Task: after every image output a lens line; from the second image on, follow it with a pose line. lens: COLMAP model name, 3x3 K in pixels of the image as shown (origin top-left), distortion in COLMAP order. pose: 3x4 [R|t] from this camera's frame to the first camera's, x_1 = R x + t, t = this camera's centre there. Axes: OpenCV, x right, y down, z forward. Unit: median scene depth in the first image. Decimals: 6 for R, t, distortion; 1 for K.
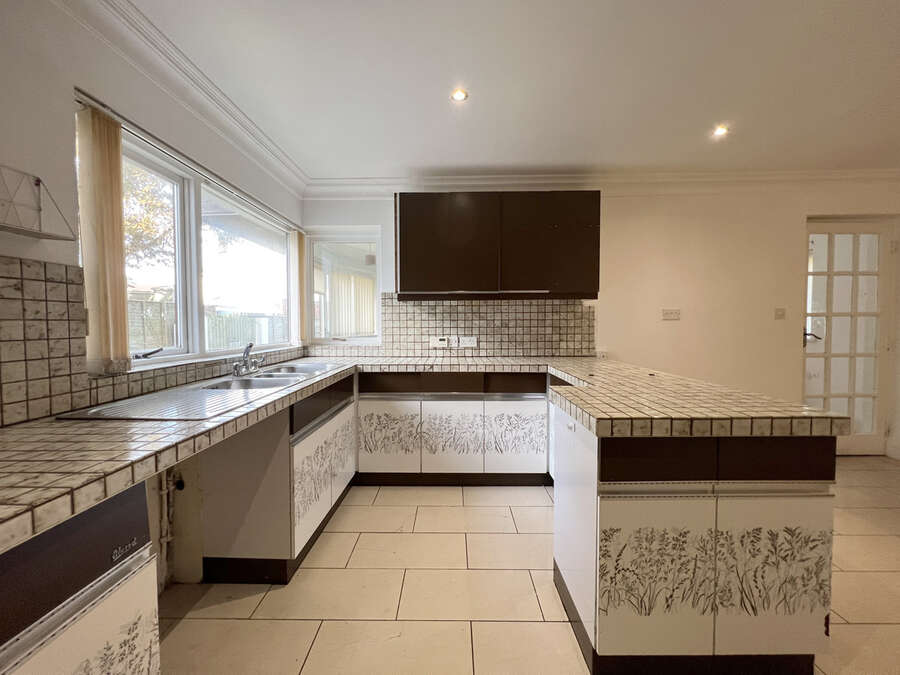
lens RADIAL K [[358.0, 0, 448.2], [0, 358.0, 333.0], [0, 0, 1]] dist [-0.000454, -0.000031]
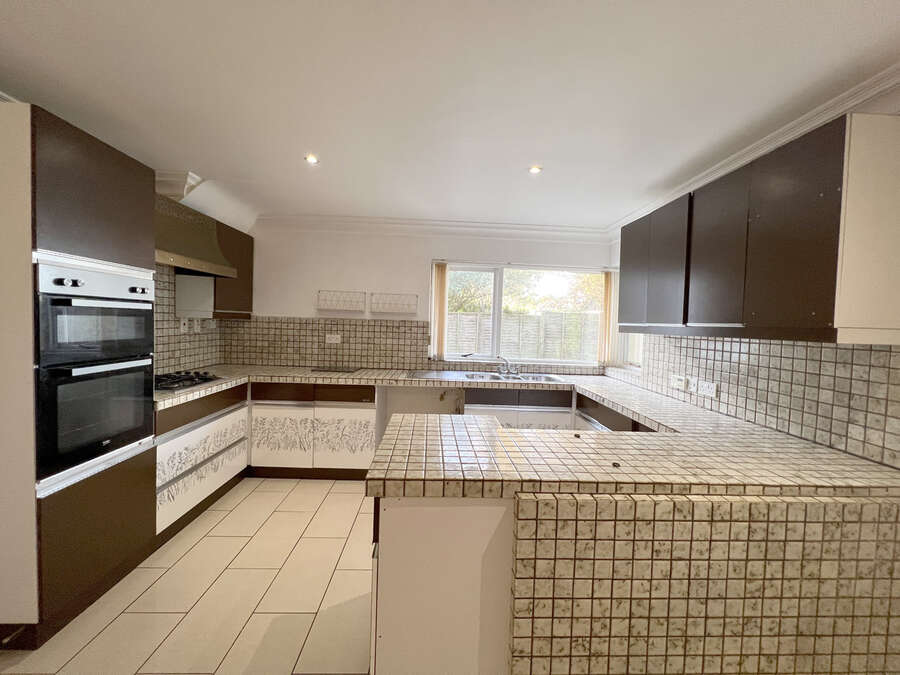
lens RADIAL K [[358.0, 0, 448.2], [0, 358.0, 333.0], [0, 0, 1]] dist [-0.000454, -0.000031]
pose [[0.052914, 0.036139, -0.997945, 0.770263], [-0.064481, 0.997383, 0.032700, -0.080450], [0.996515, 0.062618, 0.055106, 0.415534]]
